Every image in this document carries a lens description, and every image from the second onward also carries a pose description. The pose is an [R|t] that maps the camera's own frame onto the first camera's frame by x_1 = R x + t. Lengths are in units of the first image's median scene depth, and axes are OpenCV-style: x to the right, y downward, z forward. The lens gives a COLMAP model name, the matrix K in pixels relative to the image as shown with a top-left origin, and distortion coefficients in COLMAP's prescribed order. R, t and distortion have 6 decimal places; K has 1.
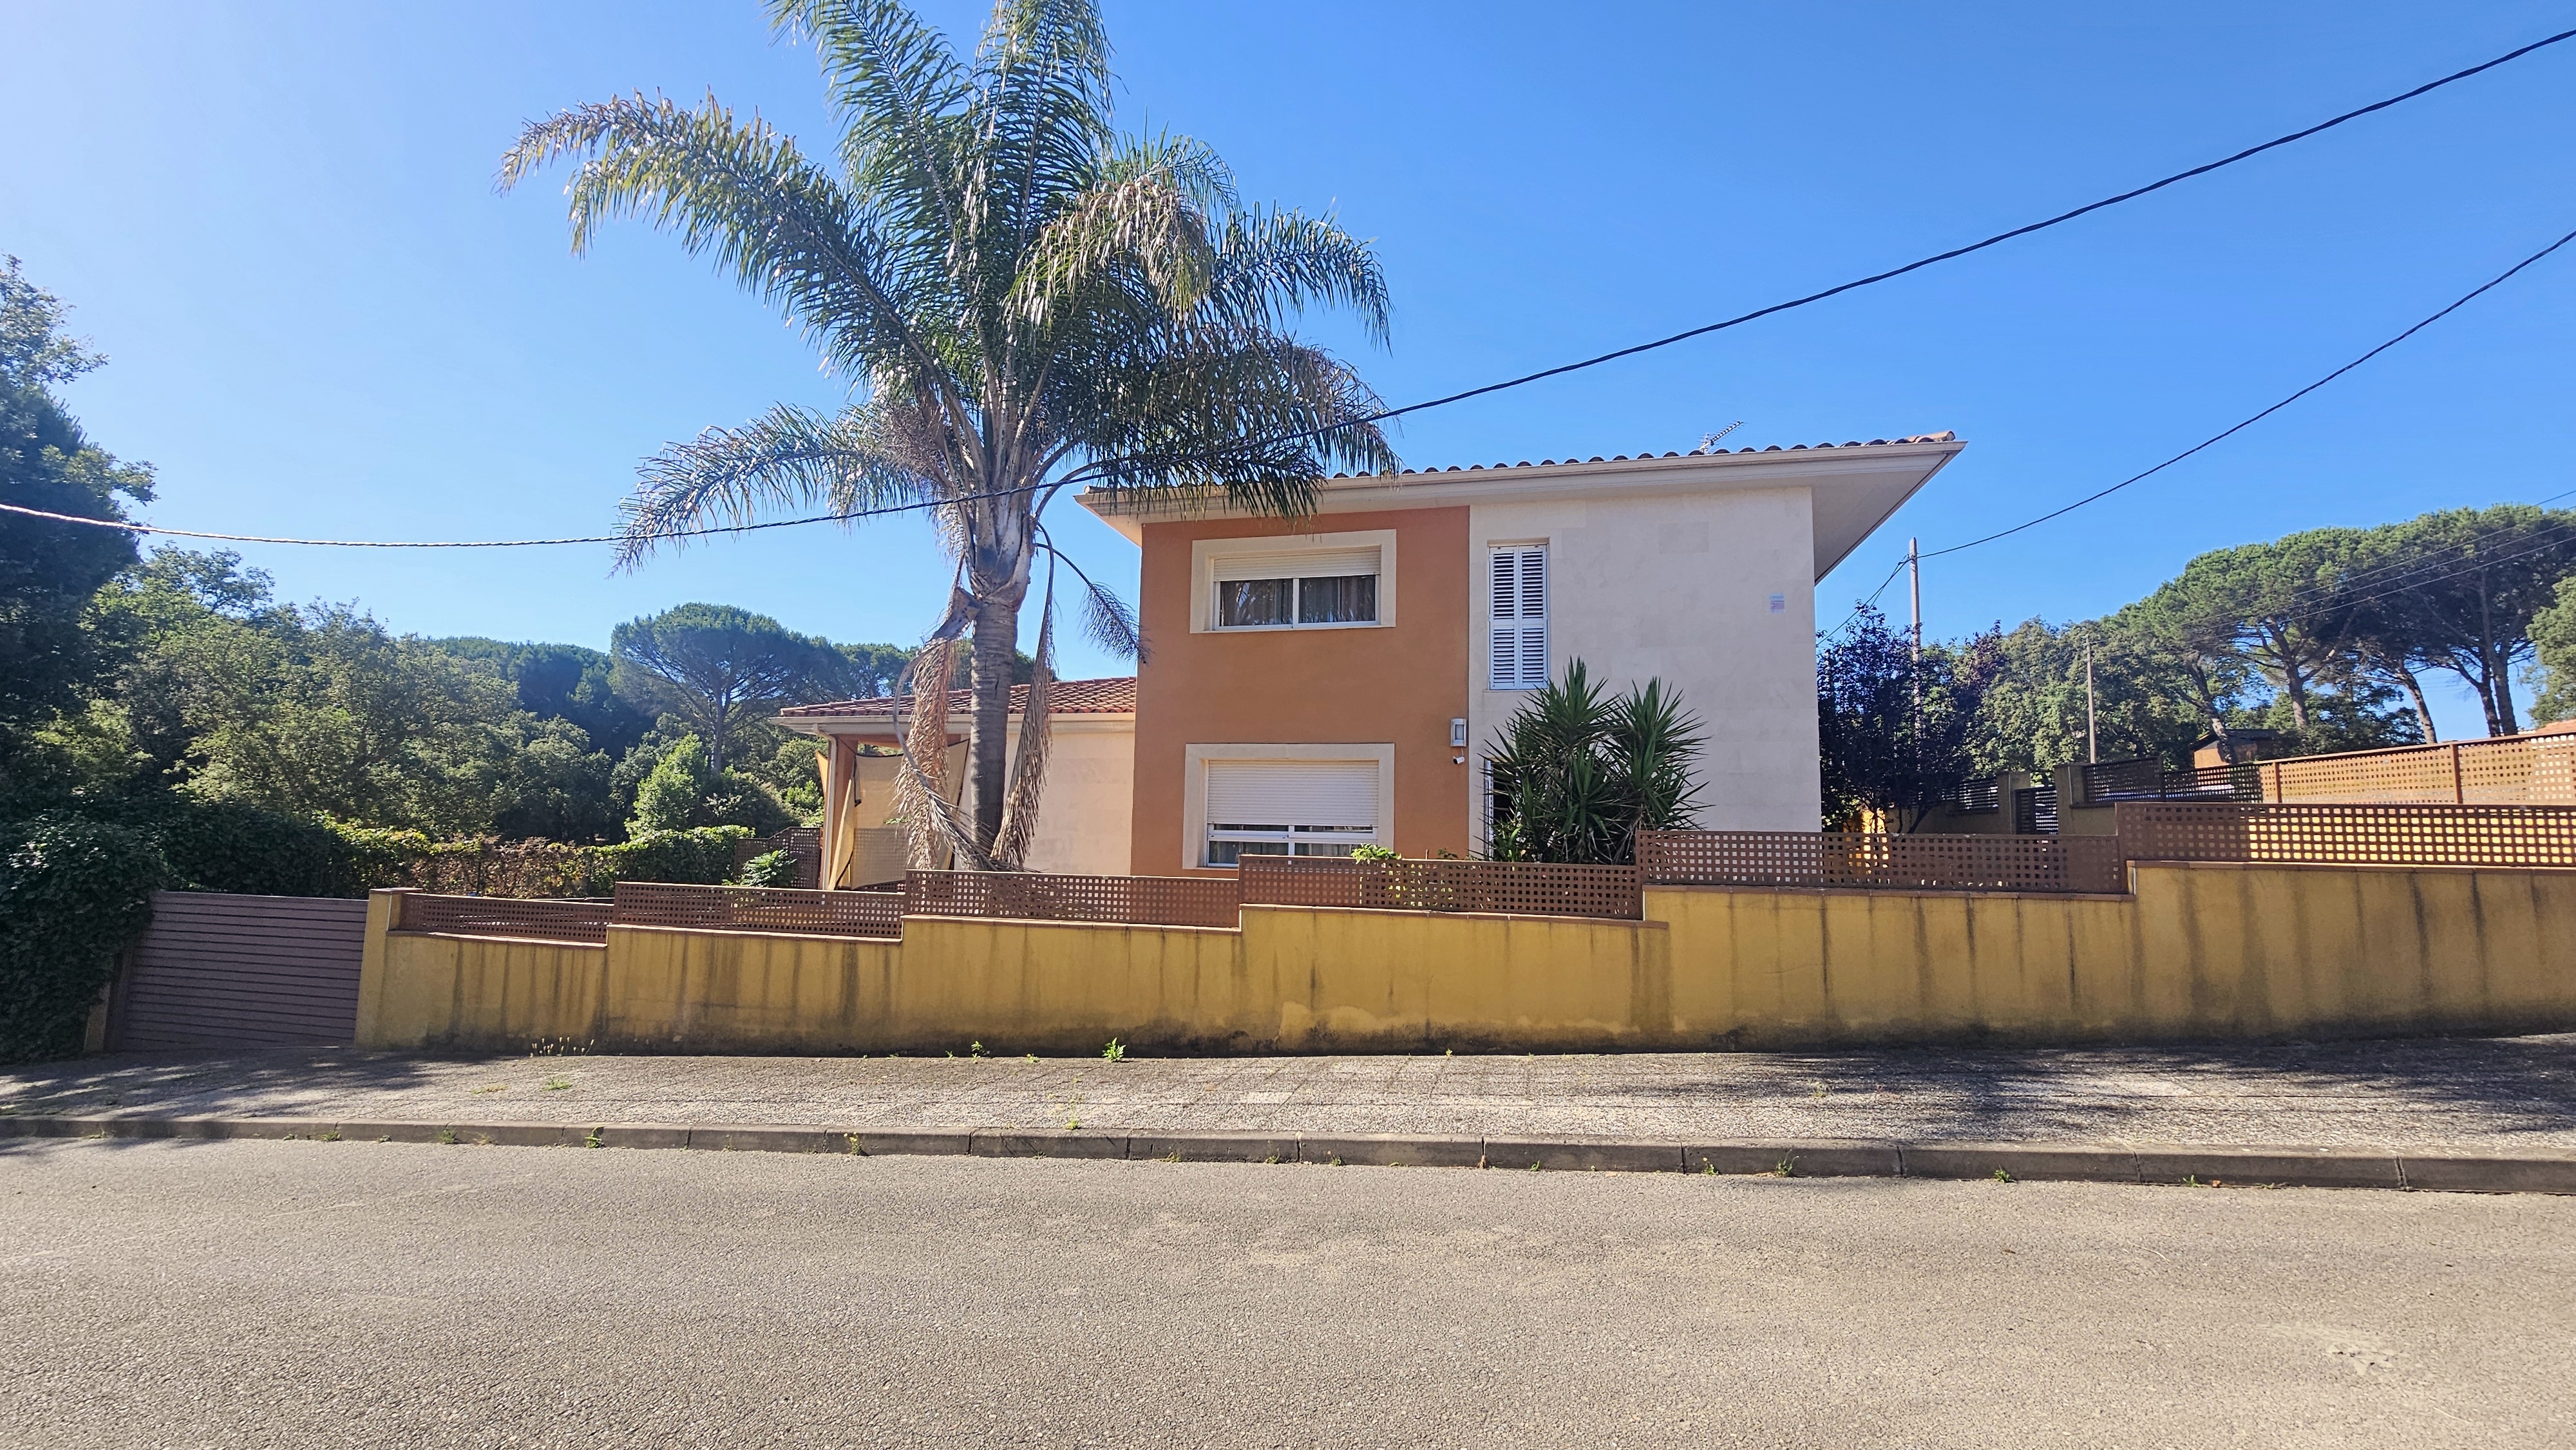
lens RADIAL K [[1035.7, 0, 1288.0], [0, 1035.7, 725.0], [0, 0, 1]] dist [-0.002204, -0.000308]
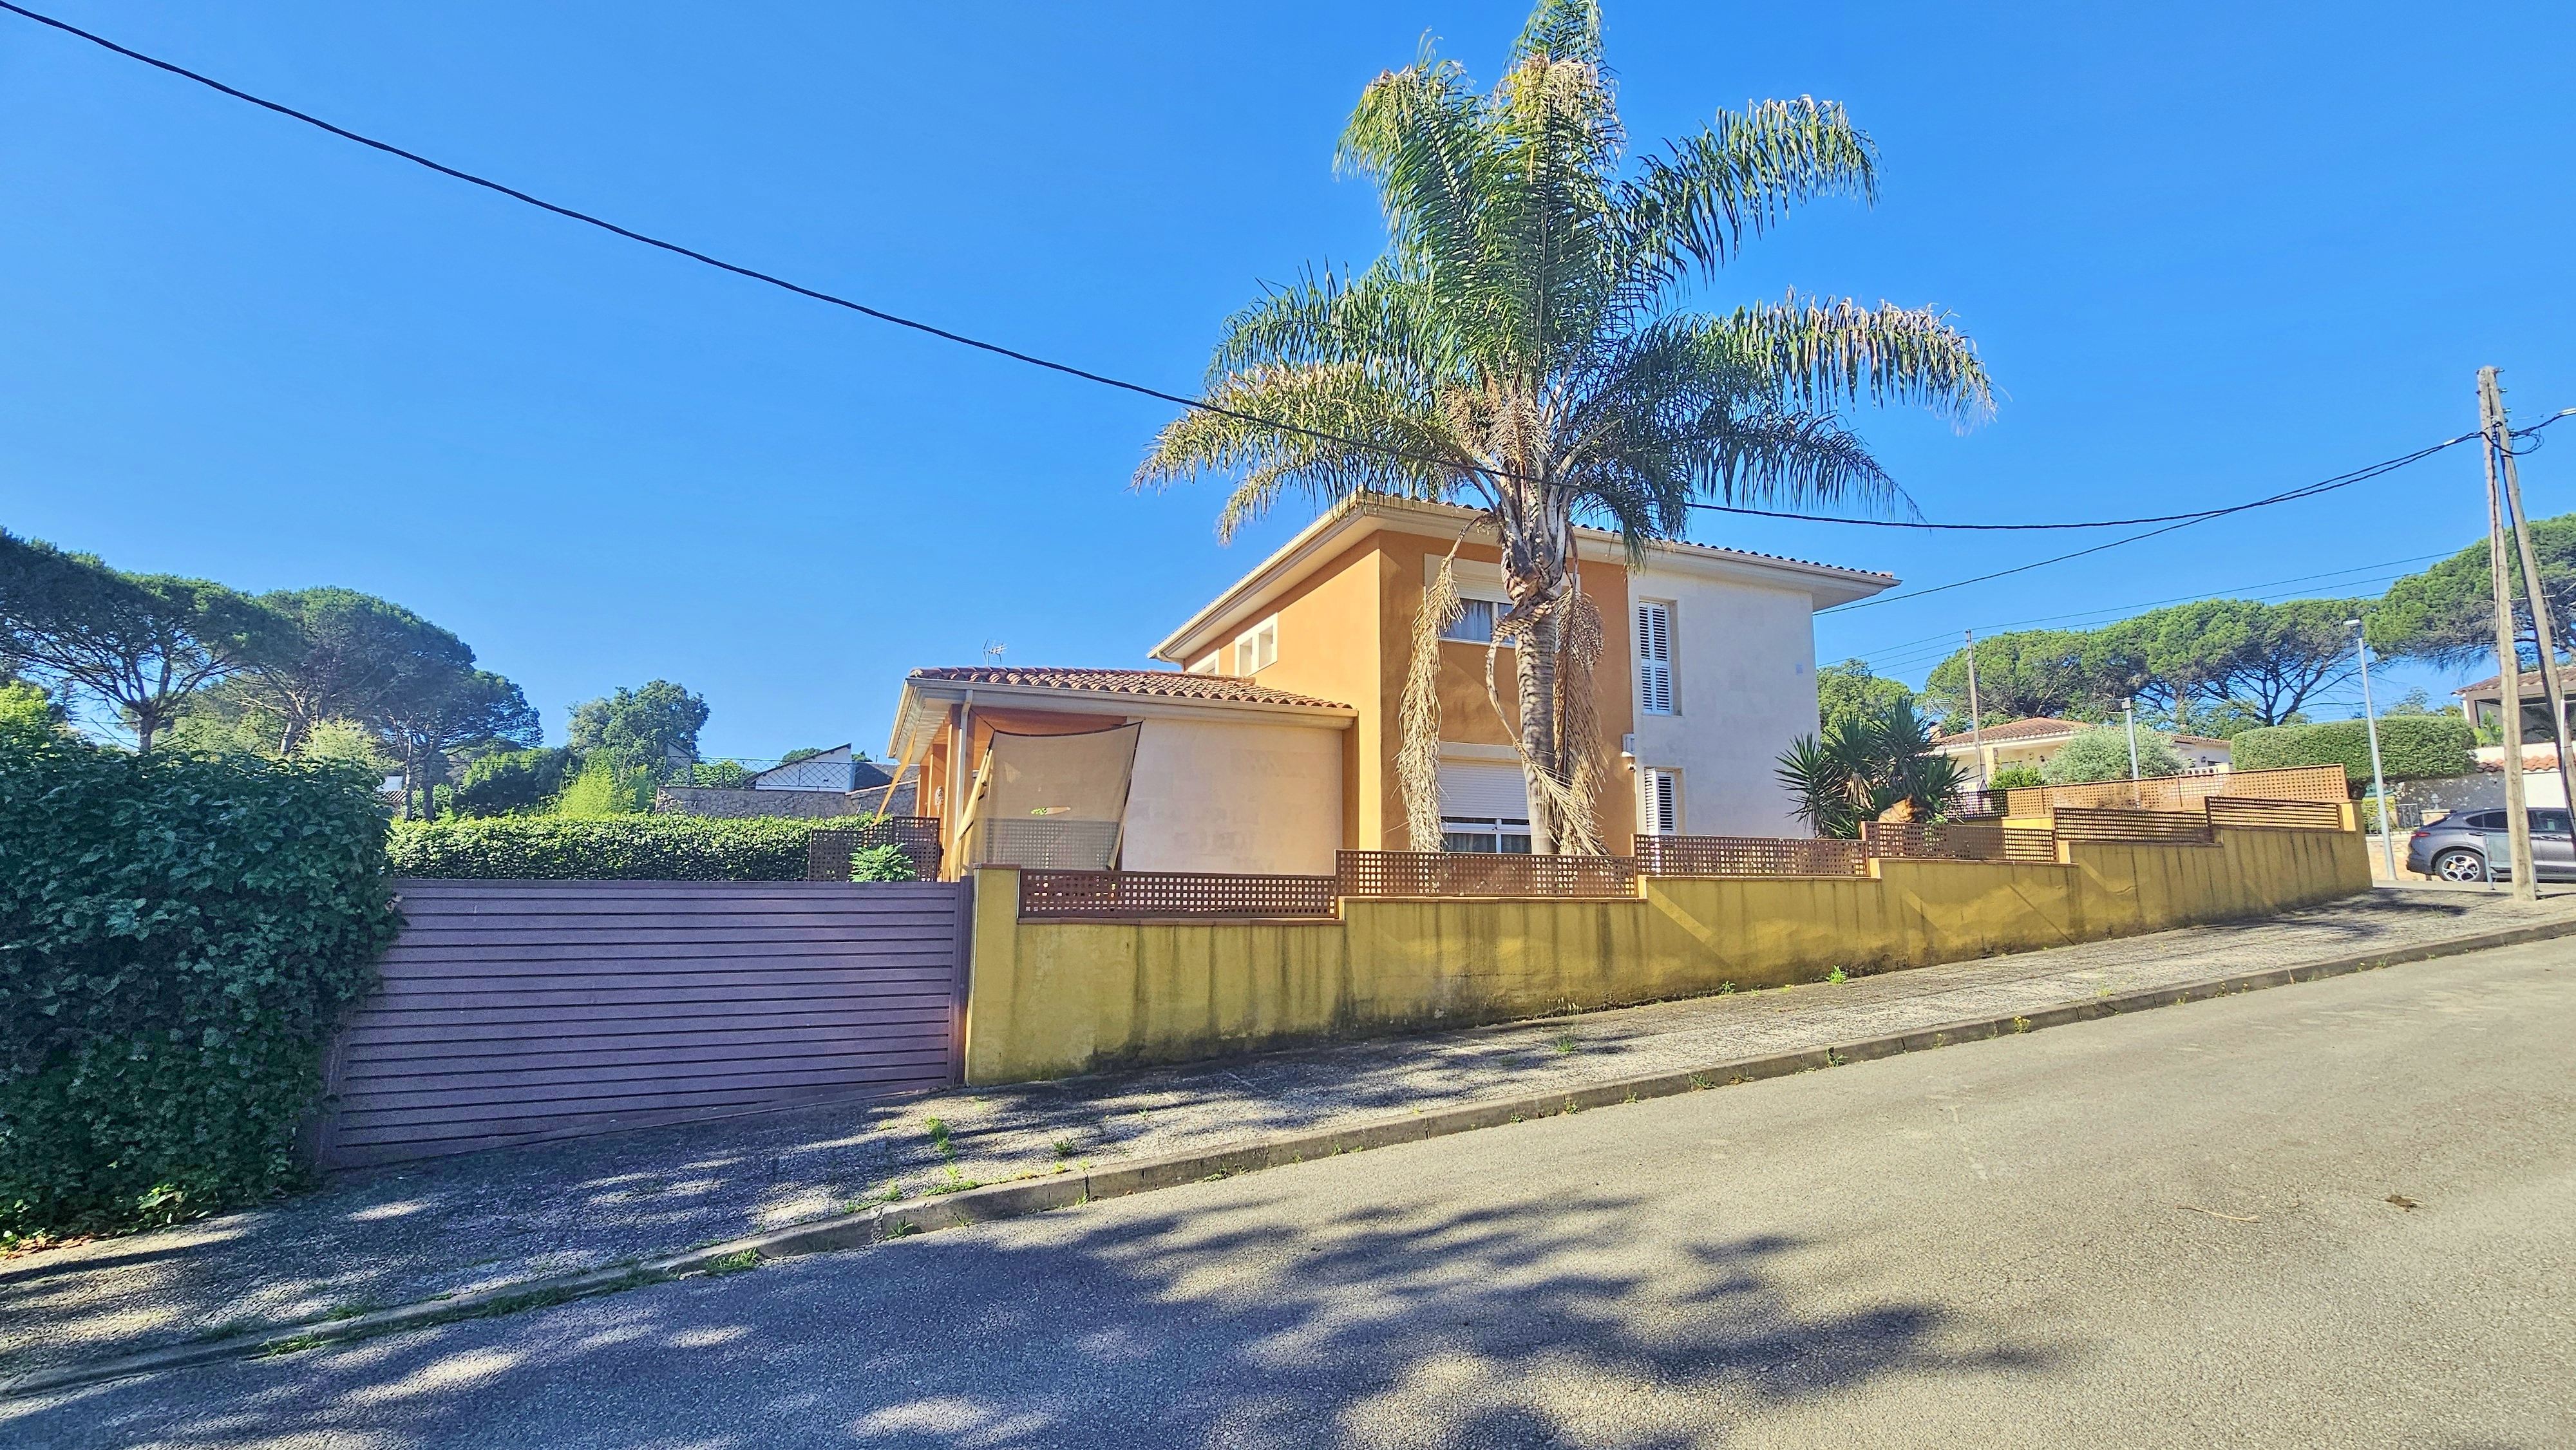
lens RADIAL K [[1035.7, 0, 1288.0], [0, 1035.7, 725.0], [0, 0, 1]] dist [-0.002204, -0.000308]
pose [[0.813205, 0.073793, 0.577280, -1.103372], [-0.053335, 0.997204, -0.052340, 0.086812], [-0.579528, 0.011774, 0.814867, 0.276943]]
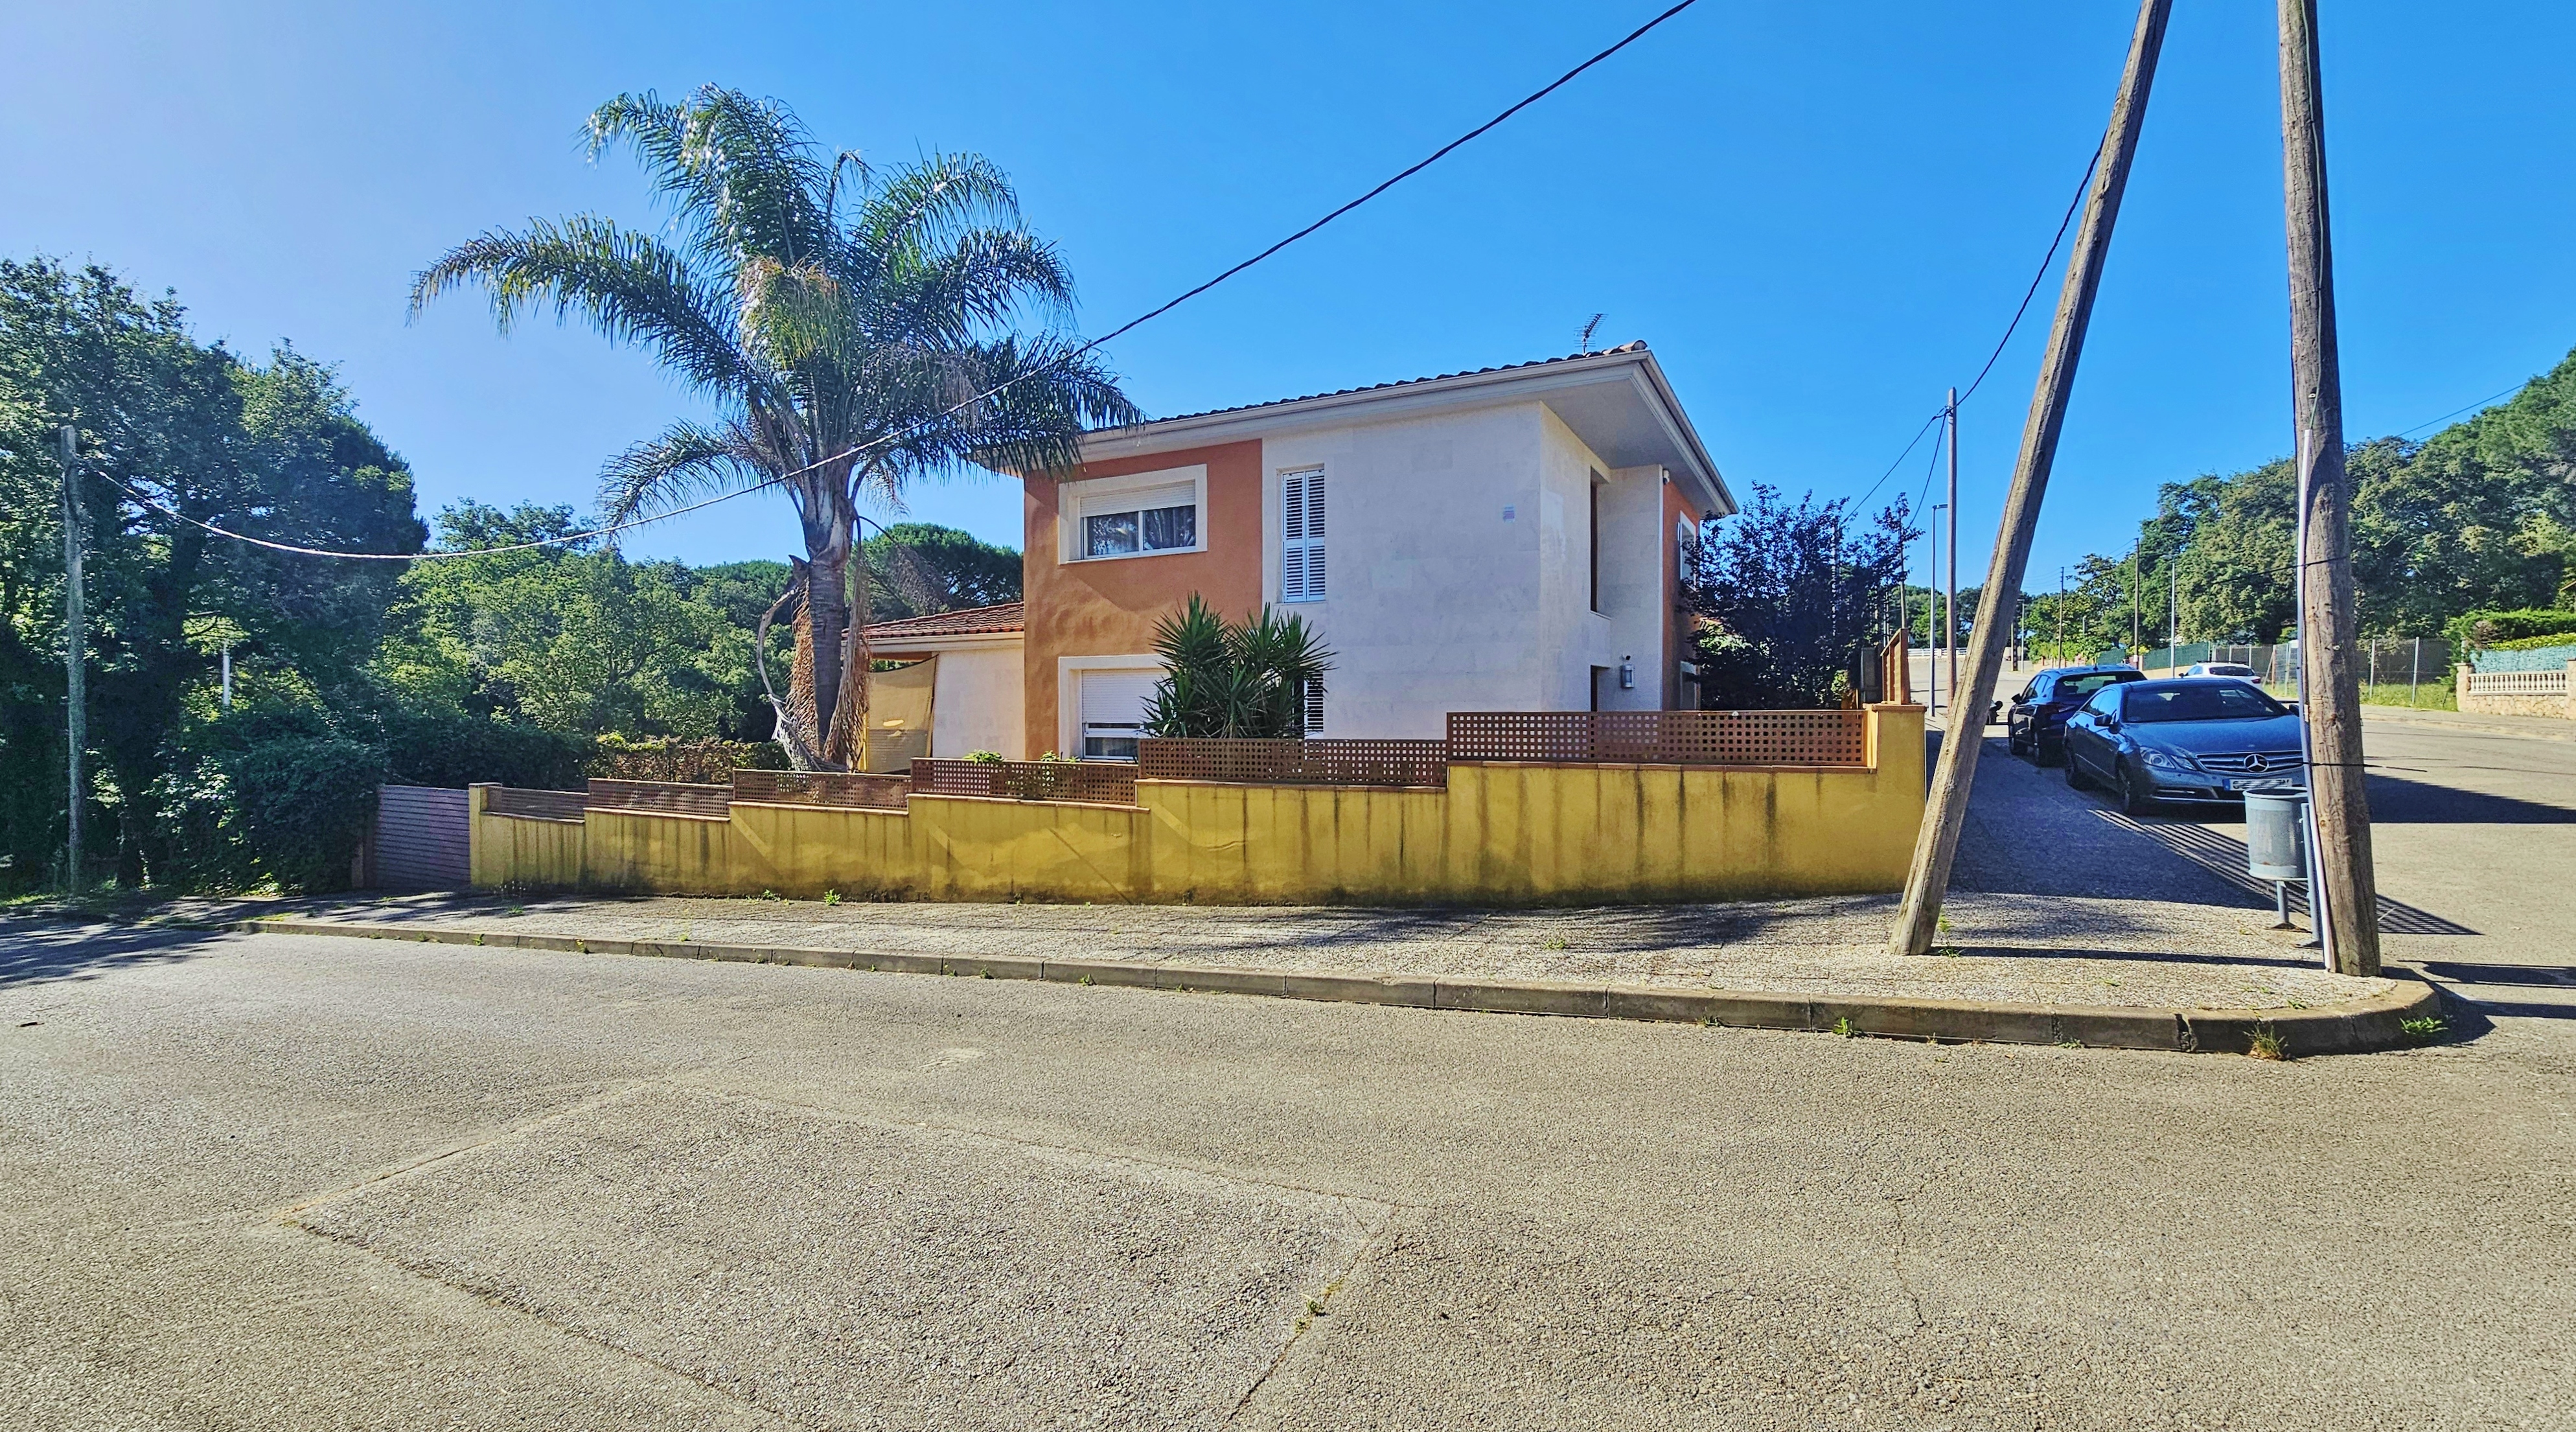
lens RADIAL K [[1038.0, 0, 1288.0], [0, 1038.0, 716.0], [0, 0, 1]] dist [-0.000473, 0.000095]
pose [[0.970830, -0.020017, -0.238931, 0.590941], [0.046227, 0.993439, 0.104603, -0.037024], [0.235269, -0.112597, 0.965386, -0.142985]]
